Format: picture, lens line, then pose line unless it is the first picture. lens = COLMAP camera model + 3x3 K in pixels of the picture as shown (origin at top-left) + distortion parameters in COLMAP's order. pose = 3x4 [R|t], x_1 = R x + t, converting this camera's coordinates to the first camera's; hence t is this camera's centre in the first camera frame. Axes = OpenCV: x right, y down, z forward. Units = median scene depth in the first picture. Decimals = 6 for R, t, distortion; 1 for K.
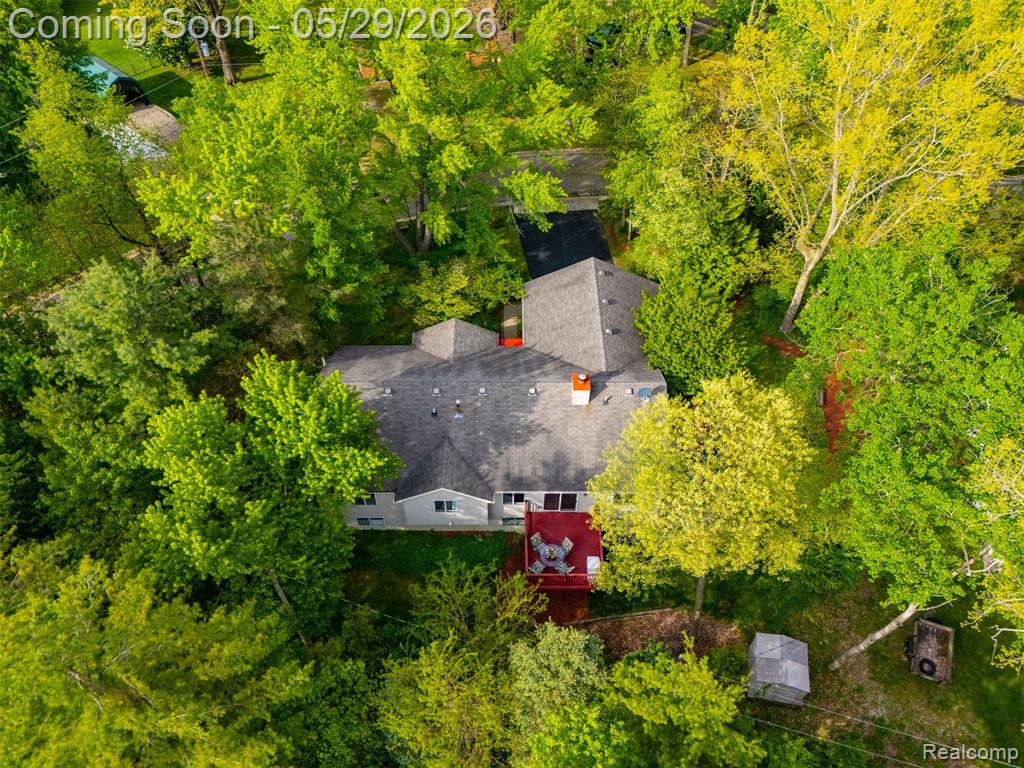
lens RADIAL K [[716.8, 0, 512.0], [0, 716.8, 384.0], [0, 0, 1]] dist [0.026674, -0.000122]
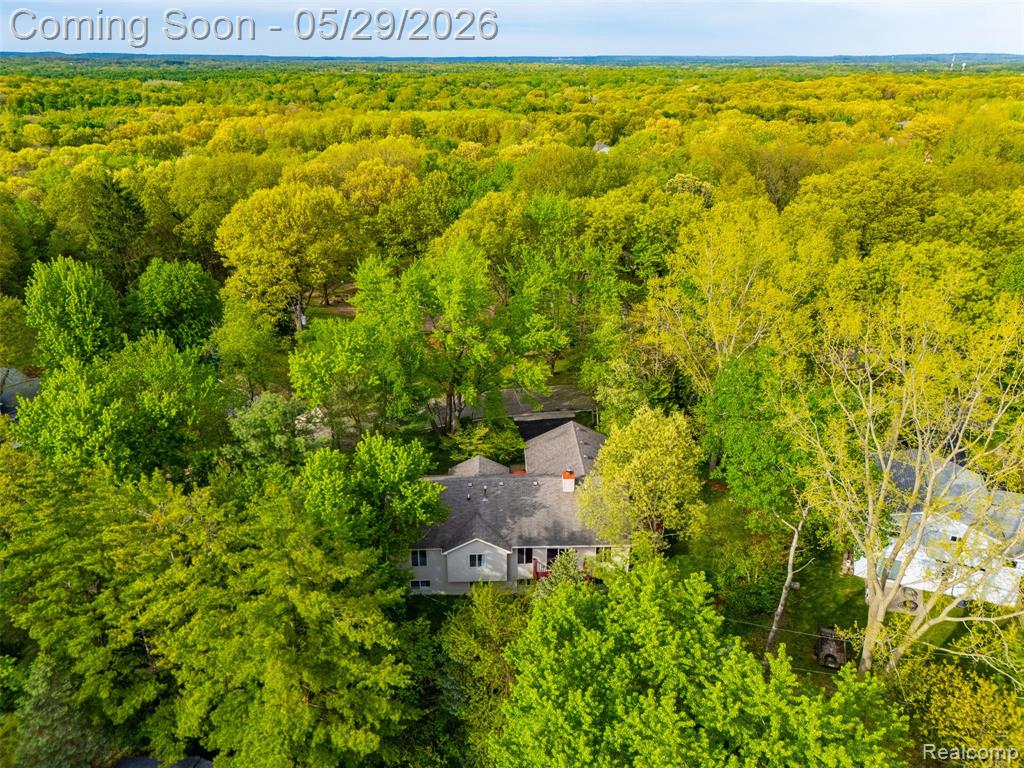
lens RADIAL K [[737.7, 0, 512.0], [0, 737.7, 384.0], [0, 0, 1]] dist [0.000009, -0.000738]
pose [[0.999592, -0.018317, 0.021933, -0.047129], [0.026163, 0.895298, -0.444699, 0.480747], [-0.011491, 0.445092, 0.895411, -0.432364]]
